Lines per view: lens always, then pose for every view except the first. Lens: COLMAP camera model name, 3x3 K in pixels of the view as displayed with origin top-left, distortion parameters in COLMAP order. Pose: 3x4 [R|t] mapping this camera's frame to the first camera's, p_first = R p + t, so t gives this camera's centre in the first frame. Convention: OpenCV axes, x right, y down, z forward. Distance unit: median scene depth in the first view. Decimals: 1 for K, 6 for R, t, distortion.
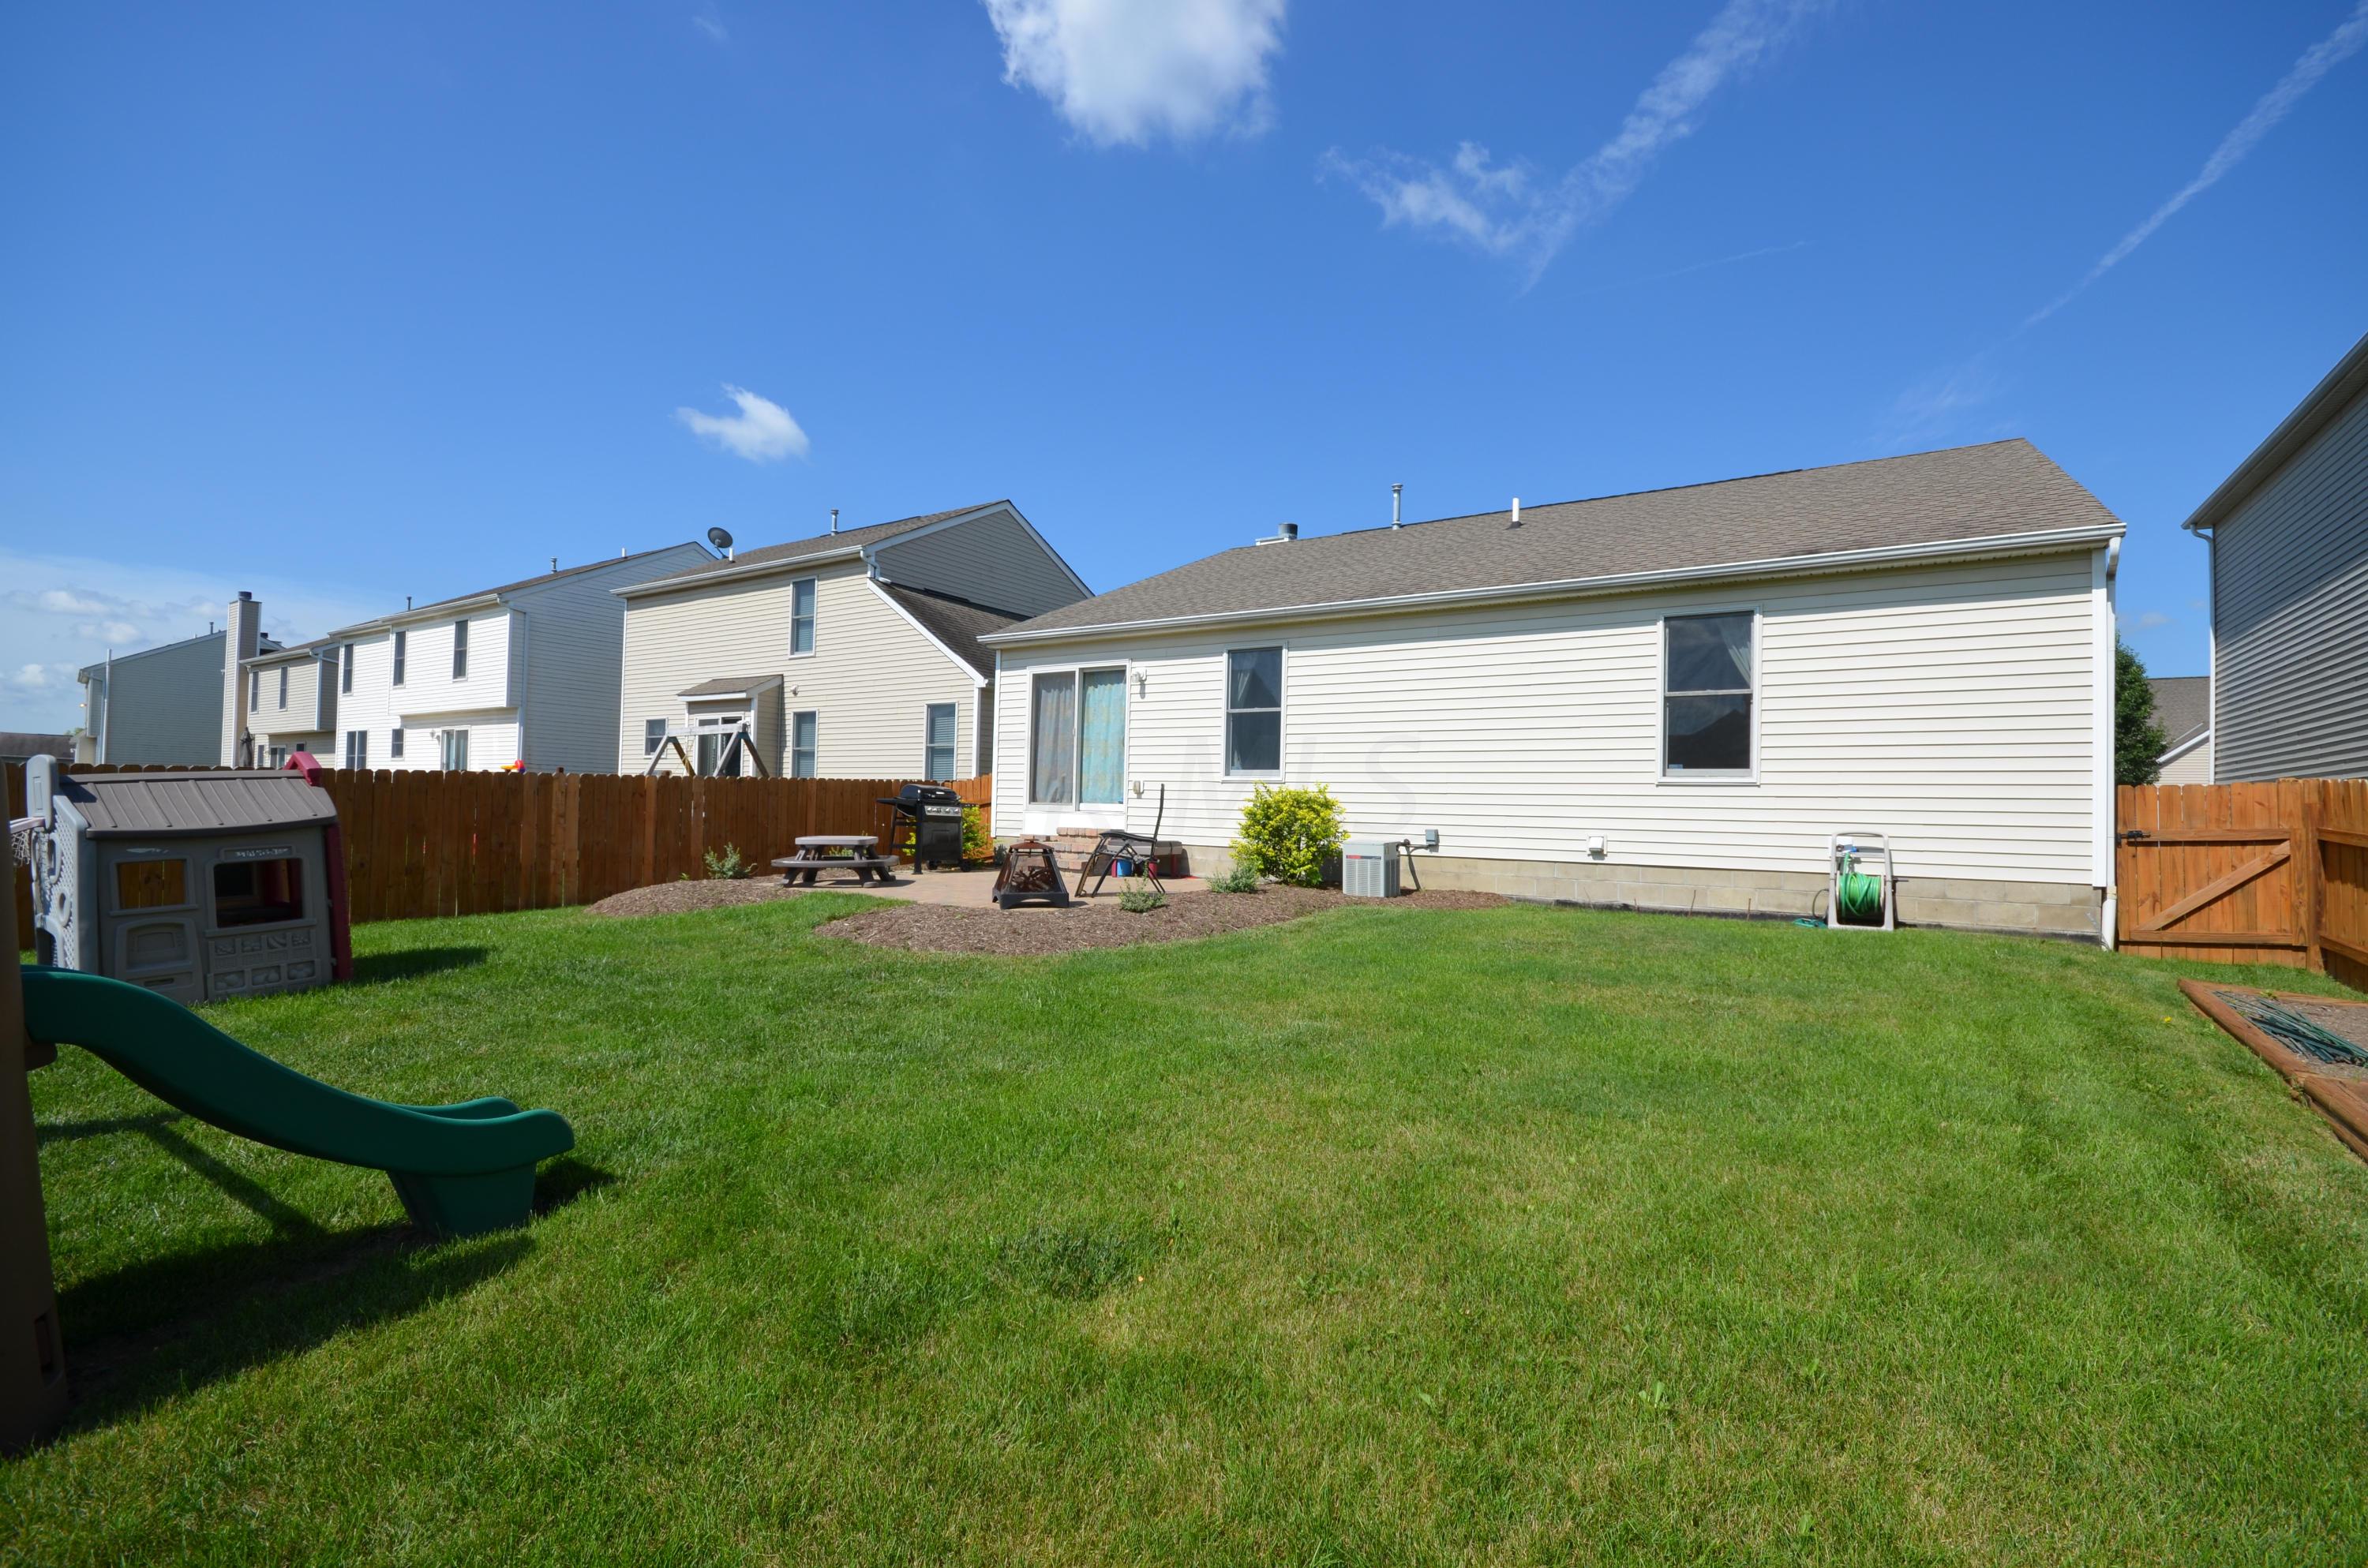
lens RADIAL K [[1073.4, 0, 1175.2], [0, 1073.4, 782.8], [0, 0, 1]] dist [0.003234, -0.004563]
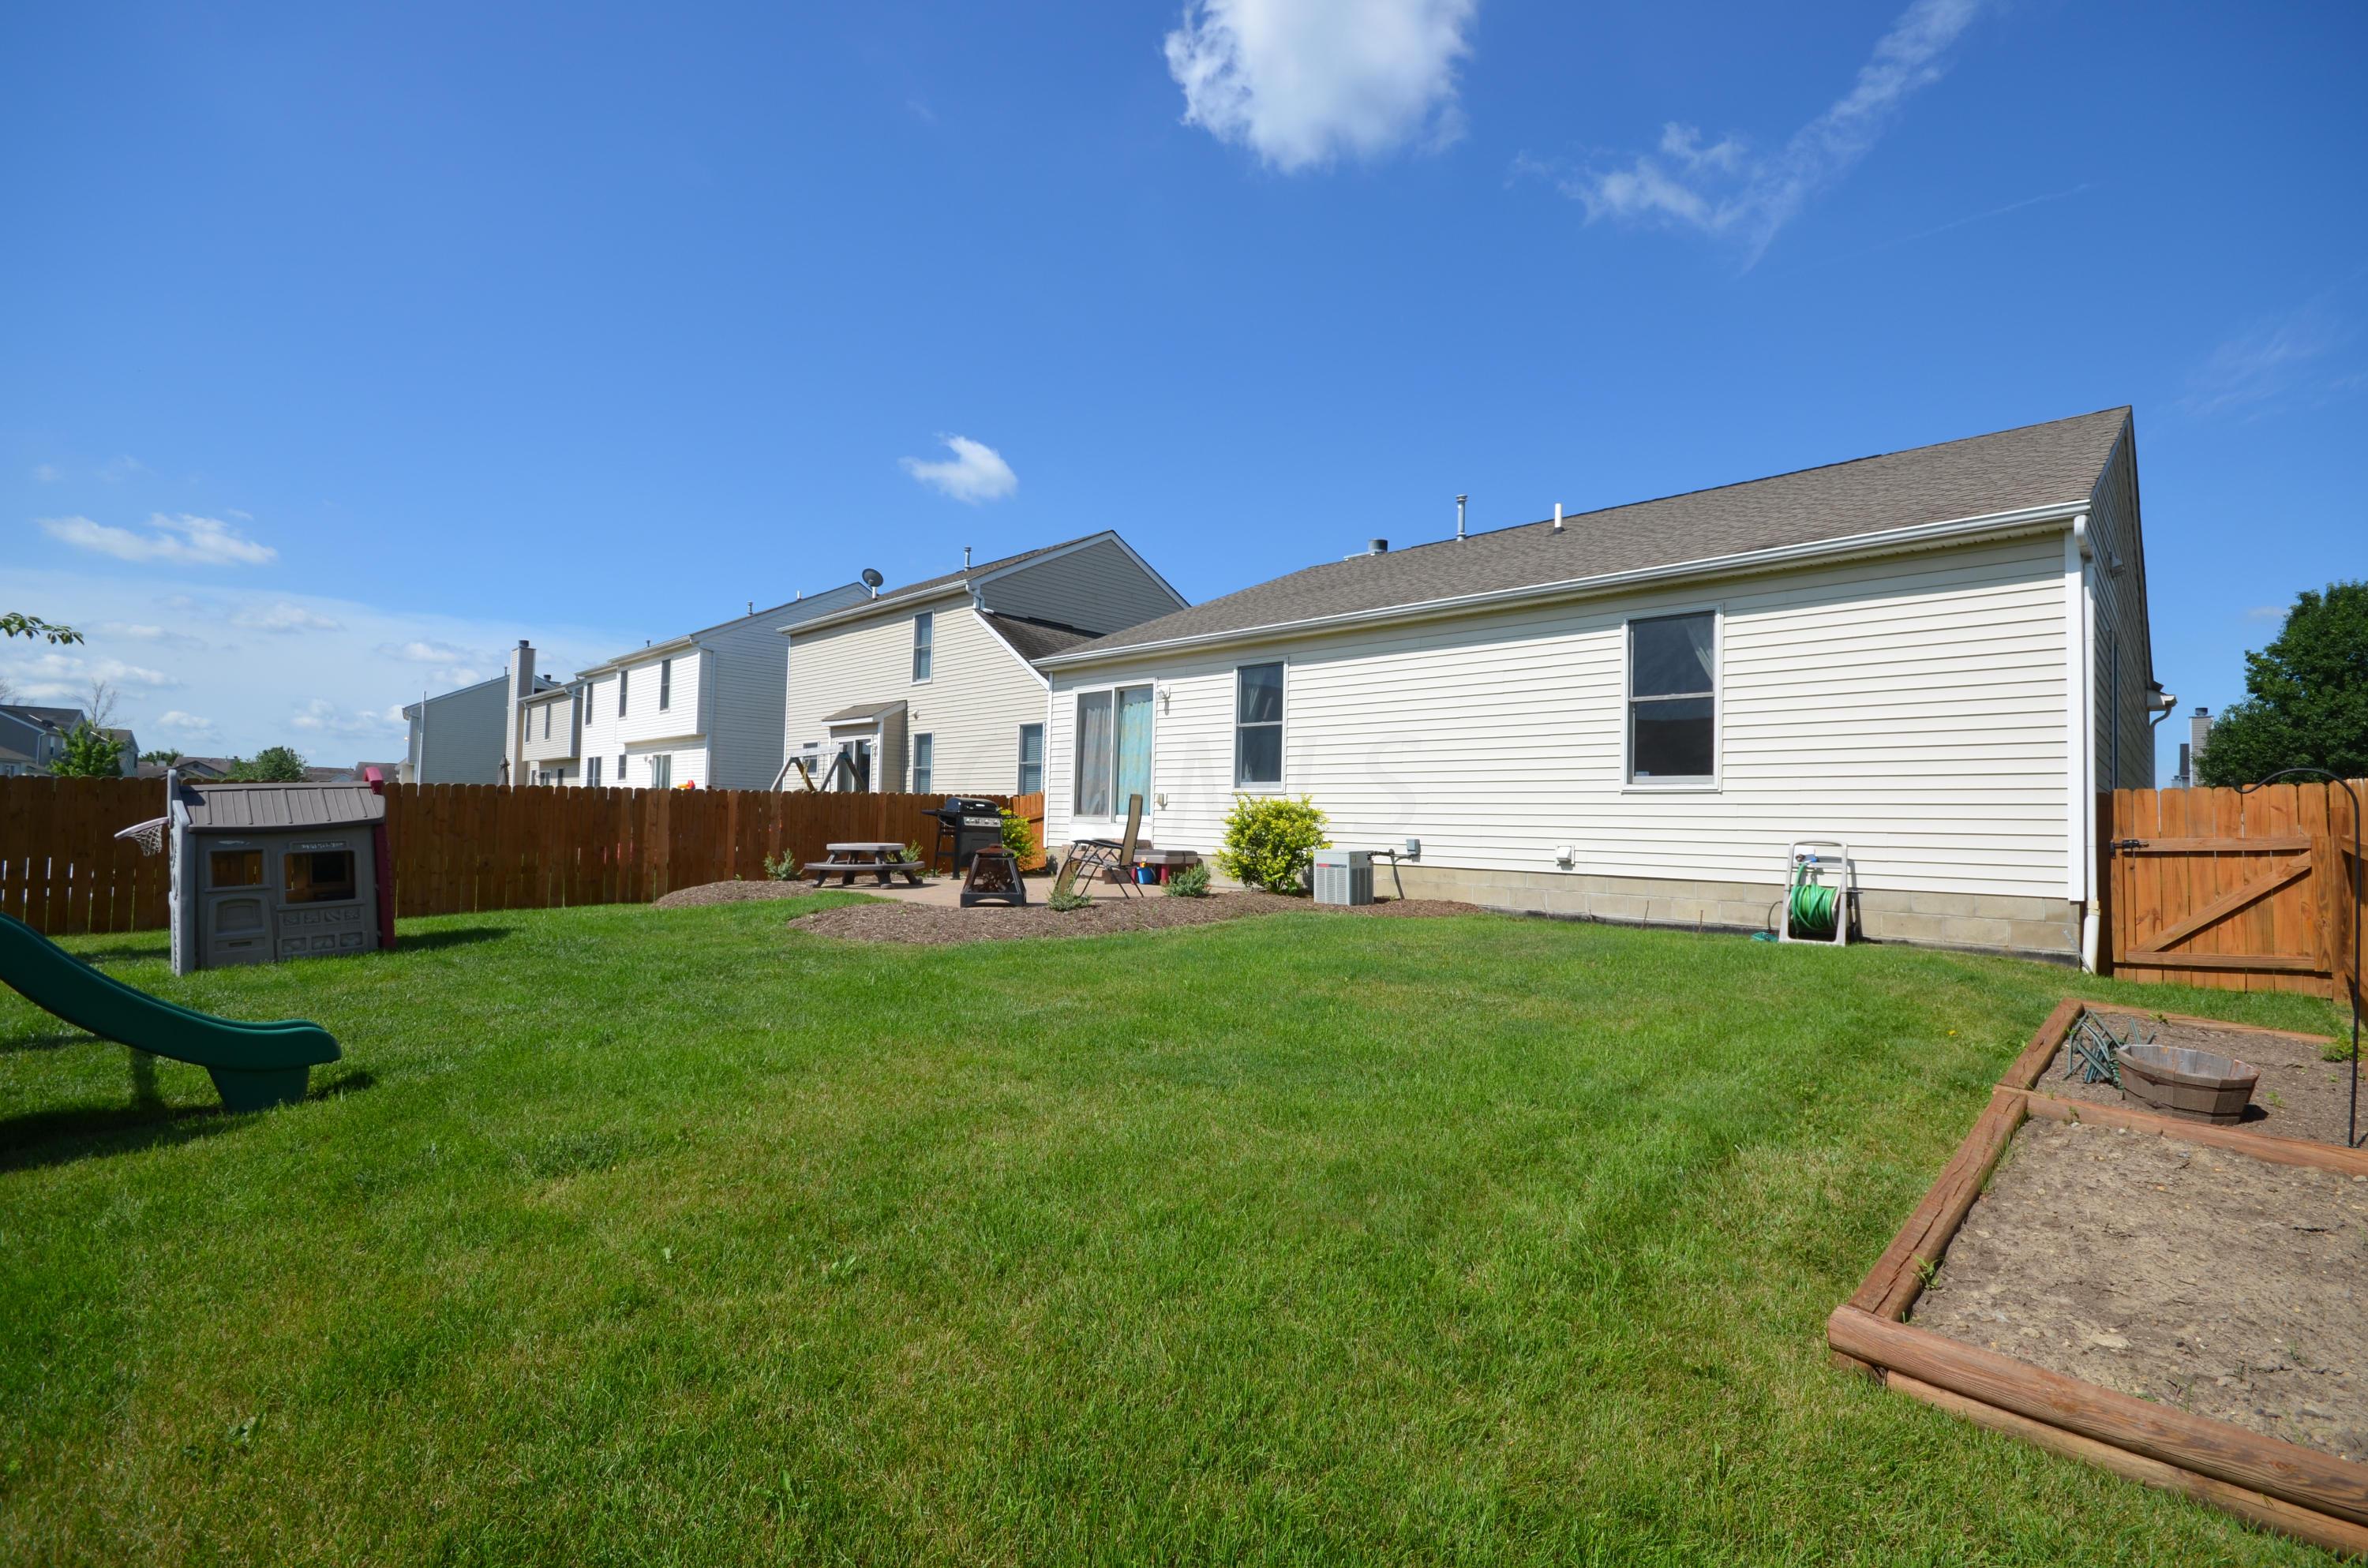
lens RADIAL K [[1073.4, 0, 1173.4], [0, 1073.4, 781.3], [0, 0, 1]] dist [0.003234, -0.004563]
pose [[0.979516, -0.006577, -0.201260, 0.213586], [0.002591, 0.999795, -0.020062, 0.008563], [0.201351, 0.019129, 0.979332, -0.027746]]
